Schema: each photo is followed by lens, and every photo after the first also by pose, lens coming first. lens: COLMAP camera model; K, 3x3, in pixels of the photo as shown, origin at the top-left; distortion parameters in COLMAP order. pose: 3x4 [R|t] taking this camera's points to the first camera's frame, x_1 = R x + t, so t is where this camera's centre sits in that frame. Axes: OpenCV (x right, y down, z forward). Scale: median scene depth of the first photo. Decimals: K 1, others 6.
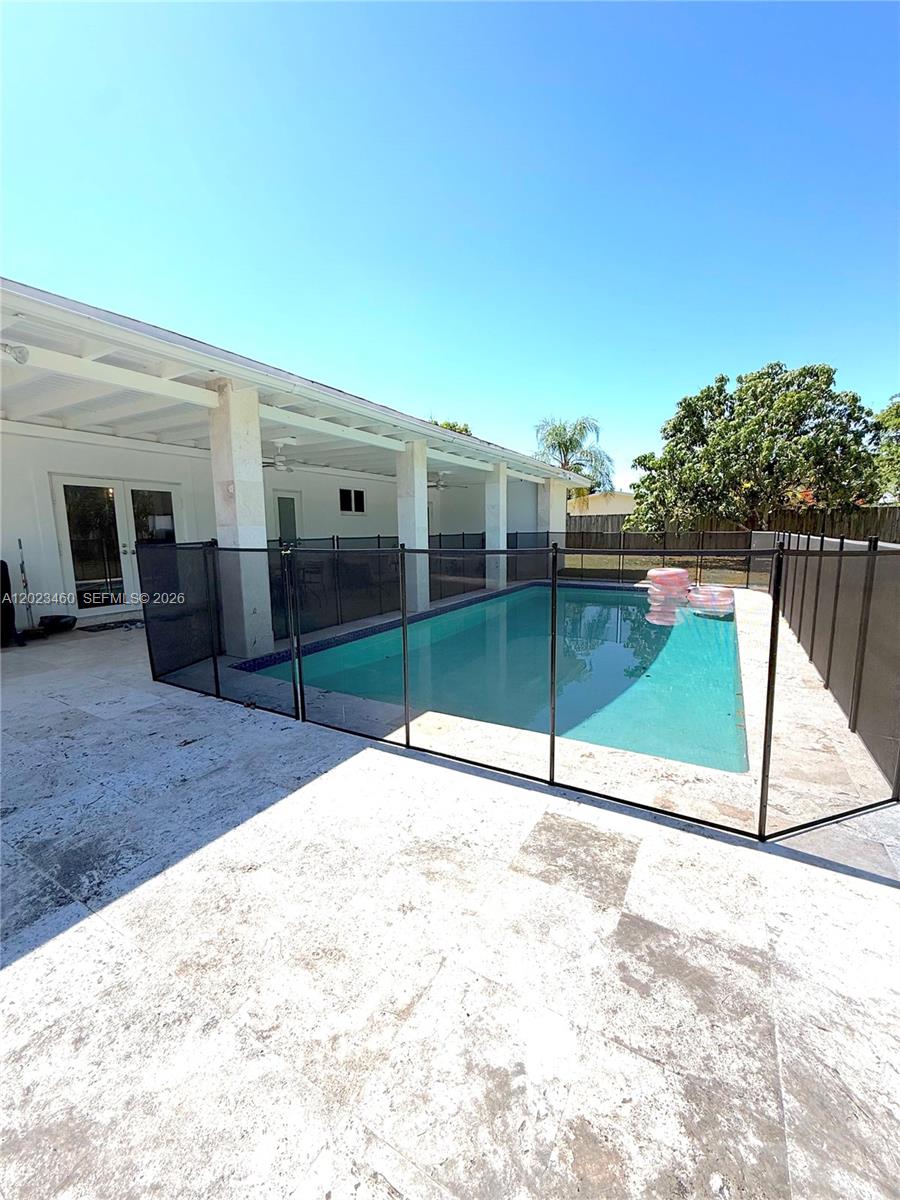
lens RADIAL K [[482.1, 0, 443.4], [0, 482.1, 599.4], [0, 0, 1]] dist [0.001522, -0.000539]
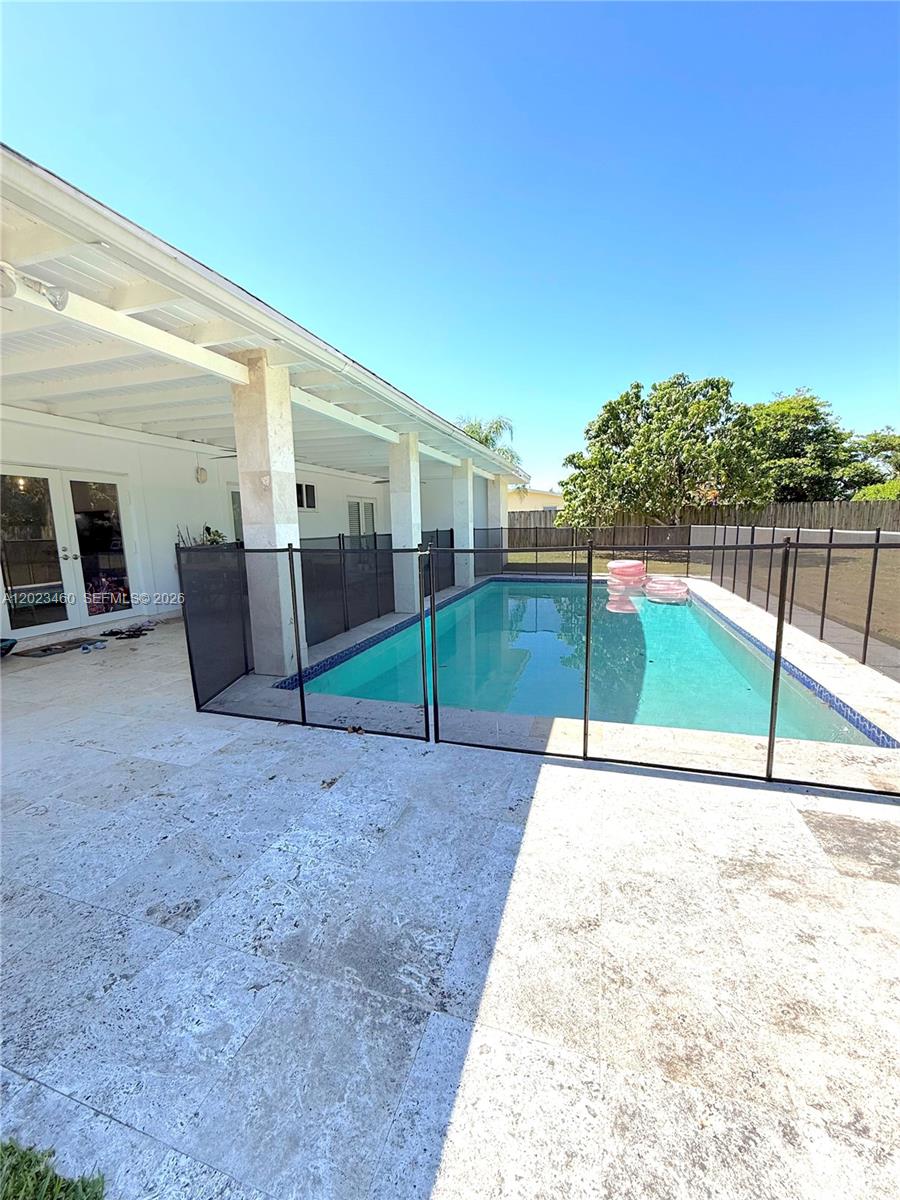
lens RADIAL K [[482.1, 0, 451.1], [0, 482.1, 599.4], [0, 0, 1]] dist [0.001522, -0.000539]
pose [[0.974967, -0.042195, 0.218309, -0.319947], [0.040602, 0.999106, 0.011779, -0.014729], [-0.218611, -0.002620, 0.975809, 0.089463]]
